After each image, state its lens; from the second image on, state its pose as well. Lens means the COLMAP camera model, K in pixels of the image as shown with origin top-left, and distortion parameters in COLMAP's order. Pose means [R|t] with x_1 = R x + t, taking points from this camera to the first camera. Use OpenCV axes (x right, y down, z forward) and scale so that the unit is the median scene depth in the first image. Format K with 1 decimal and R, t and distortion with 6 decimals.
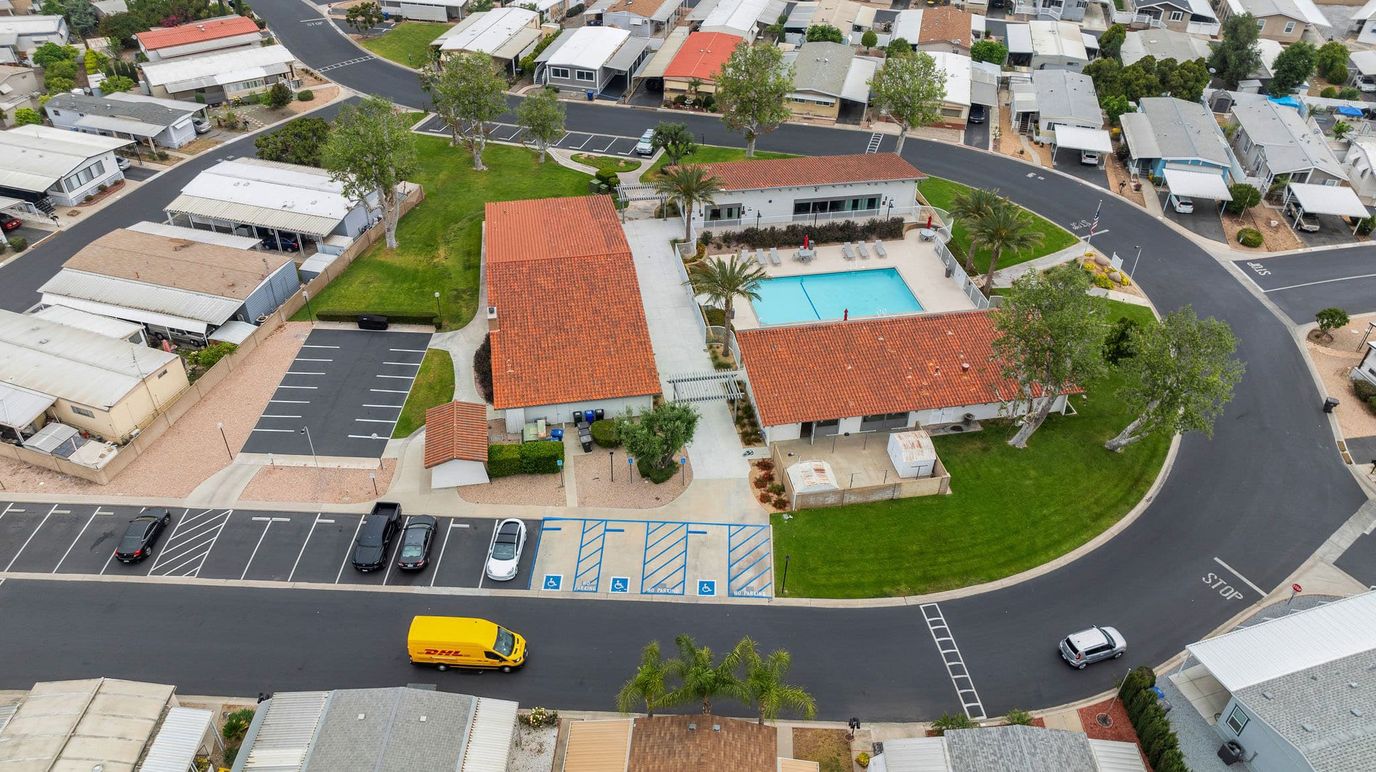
lens RADIAL K [[969.7, 0, 689.2], [0, 969.7, 404.9], [0, 0, 1]] dist [-0.028297, 0.022272]
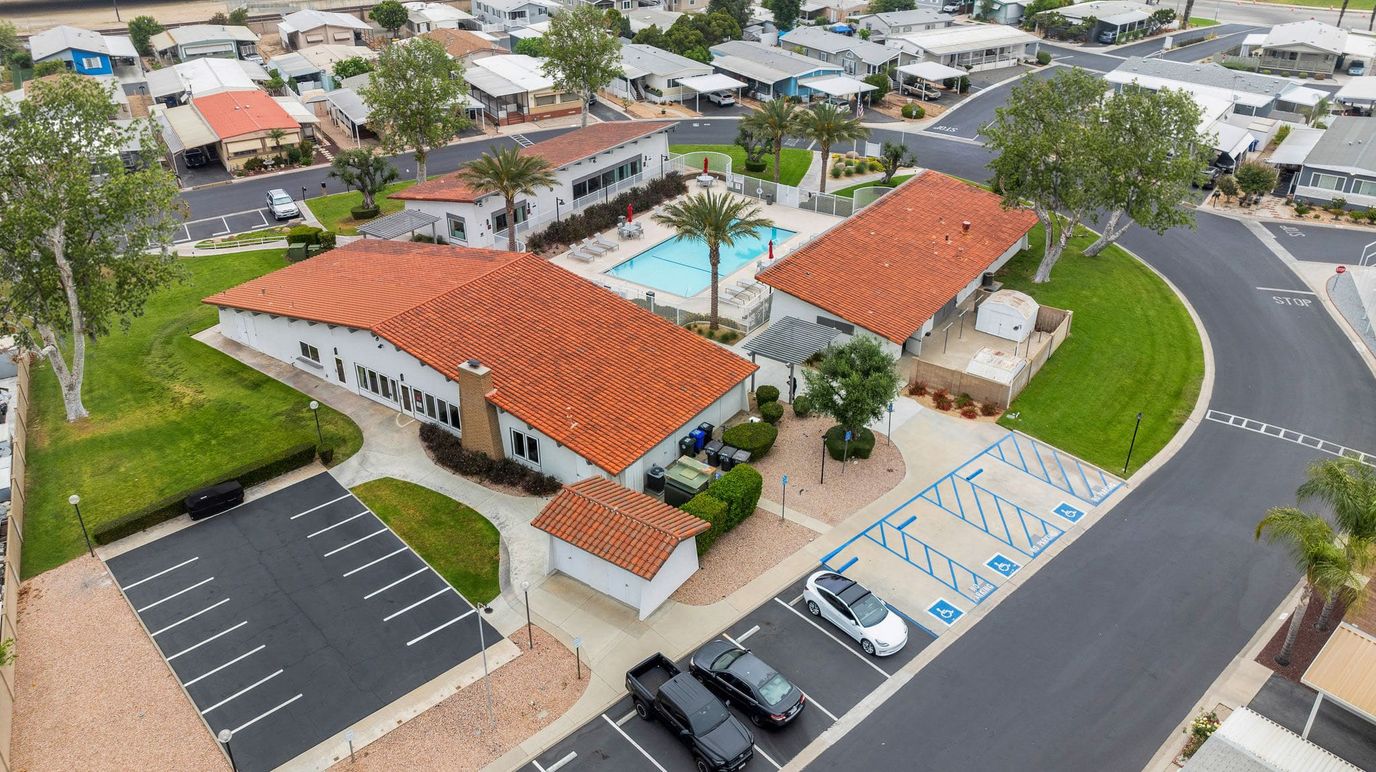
lens RADIAL K [[1023.0, 0, 687.9], [0, 1023.0, 360.4], [0, 0, 1]] dist [-0.000012, -0.065647]
pose [[0.713792, -0.349763, 0.606768, -0.512815], [0.453396, 0.891091, -0.019711, -0.025051], [-0.533792, 0.289176, 0.794634, 0.417475]]
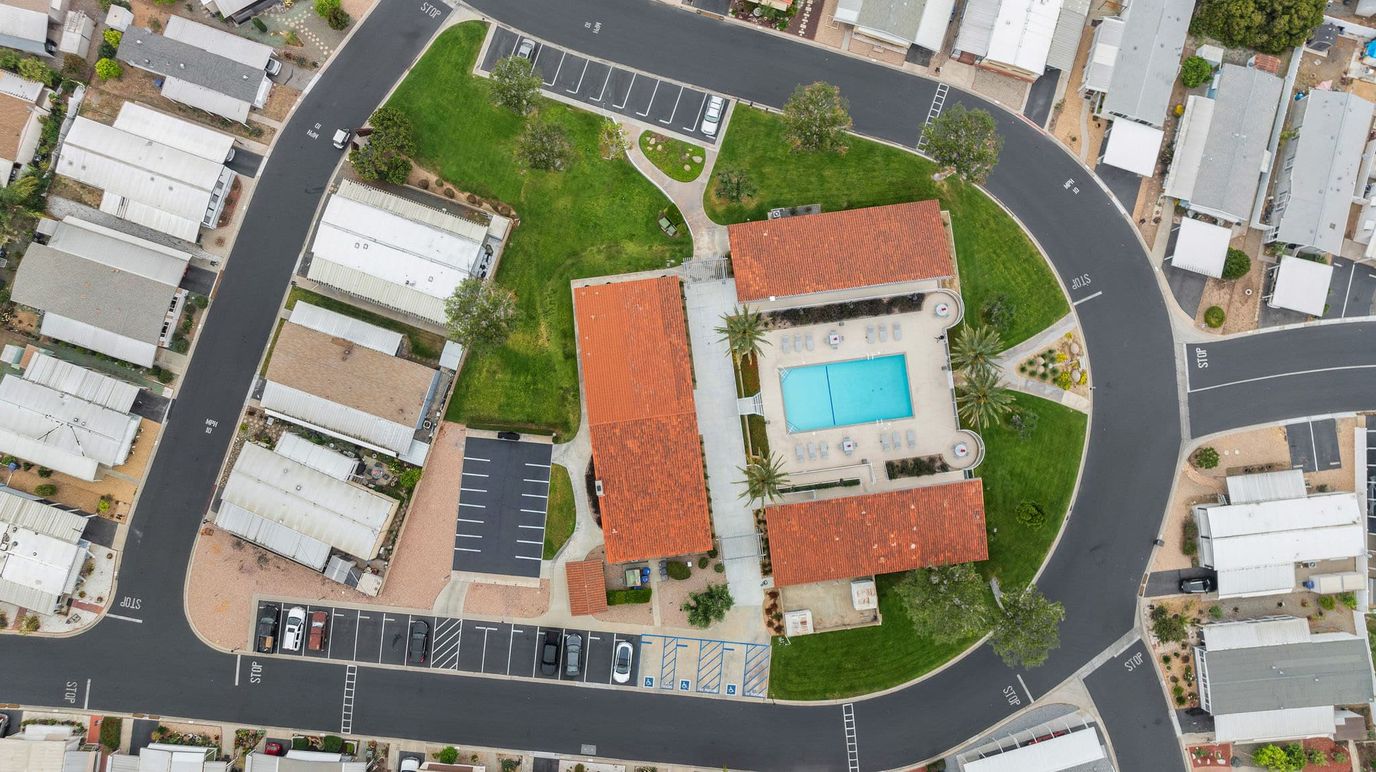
lens RADIAL K [[999.3, 0, 690.6], [0, 999.3, 383.9], [0, 0, 1]] dist [-0.019189, -0.002284]
pose [[0.998380, 0.056304, -0.008154, -0.064547], [-0.031790, 0.670974, 0.740799, -1.351436], [0.047181, -0.739340, 0.671677, 0.114592]]
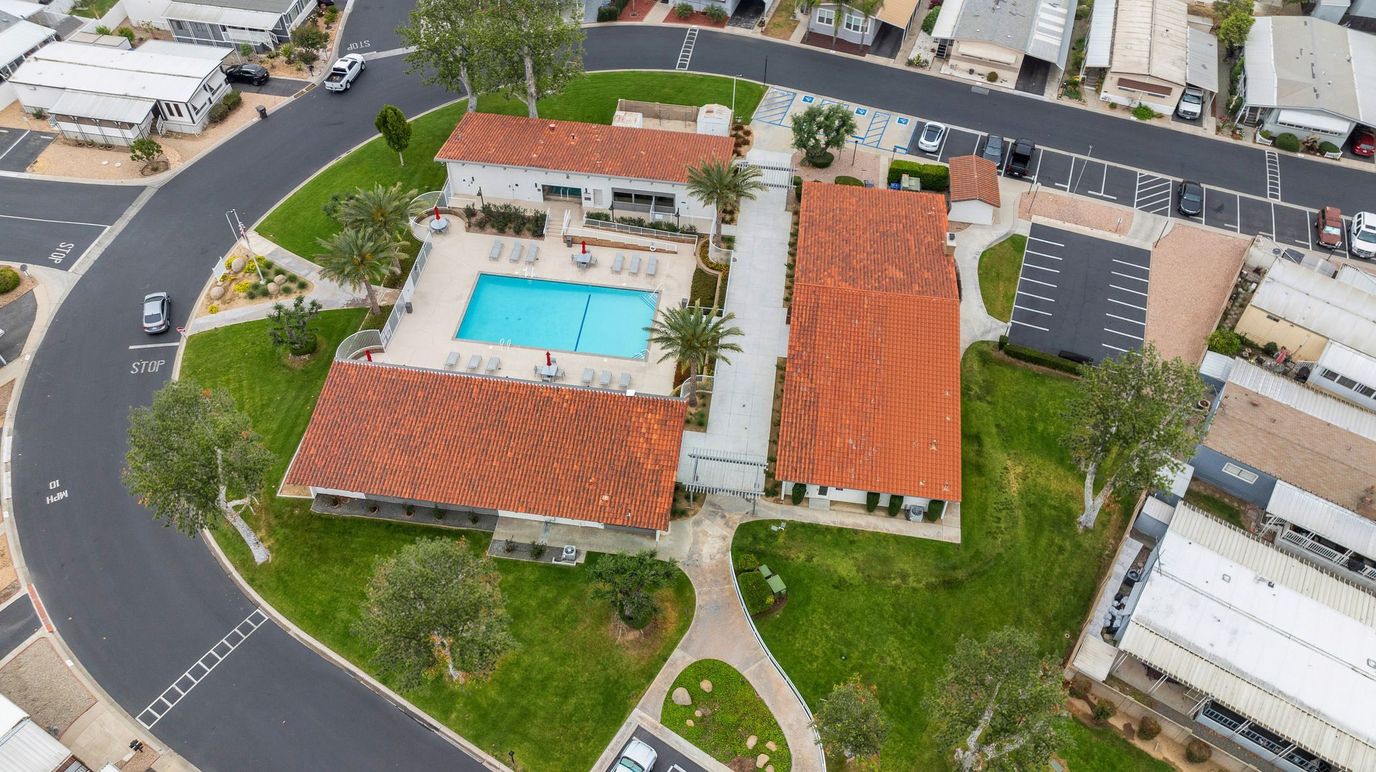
lens RADIAL K [[969.7, 0, 689.2], [0, 969.7, 404.9], [0, 0, 1]] dist [-0.028297, 0.022272]
pose [[-0.949795, -0.264931, 0.166438, -0.161582], [0.164145, 0.030937, 0.985951, -1.163582], [-0.266358, 0.963771, 0.014103, 1.256435]]
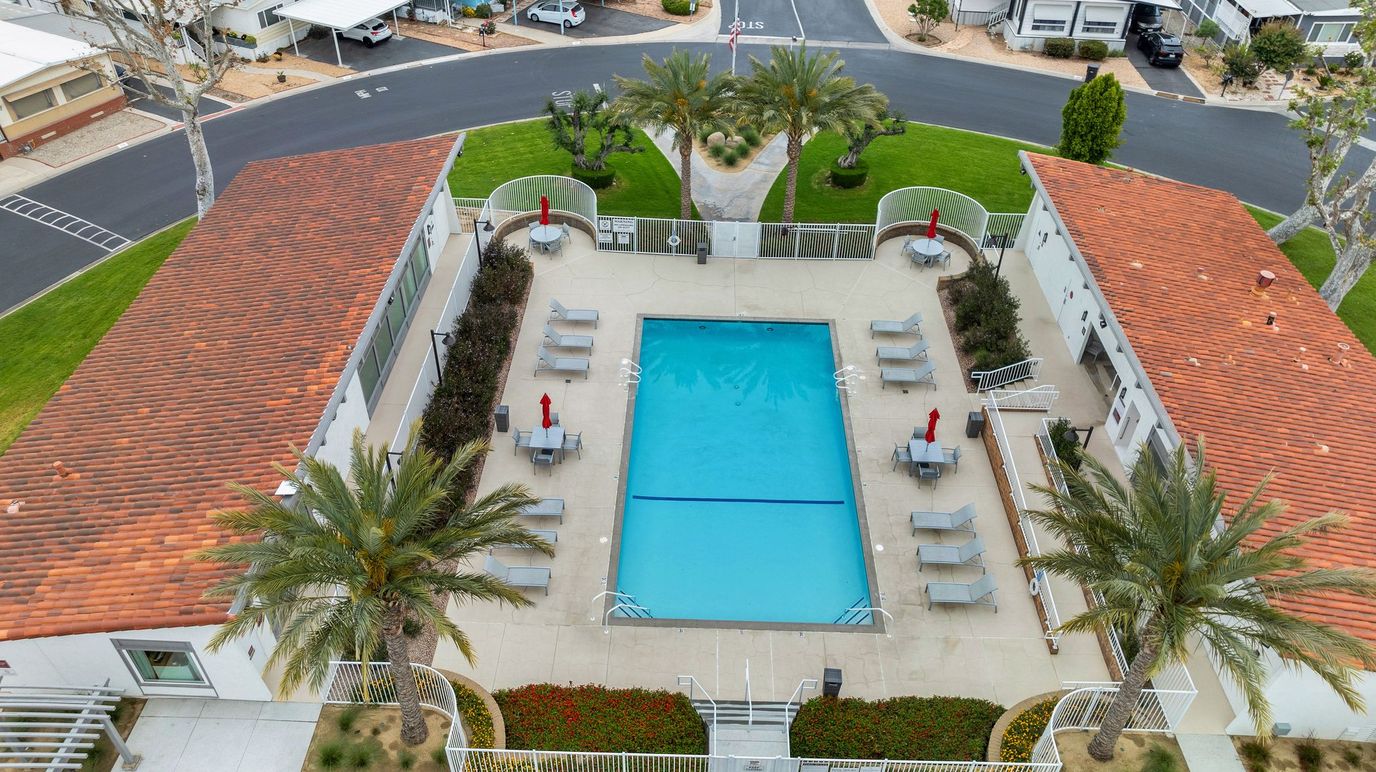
lens RADIAL K [[969.7, 0, 689.2], [0, 969.7, 404.9], [0, 0, 1]] dist [-0.028297, 0.022272]
pose [[0.207146, -0.643467, 0.736913, -0.154221], [0.604197, 0.676576, 0.420941, -0.359253], [-0.769439, 0.358044, 0.528930, 0.981136]]
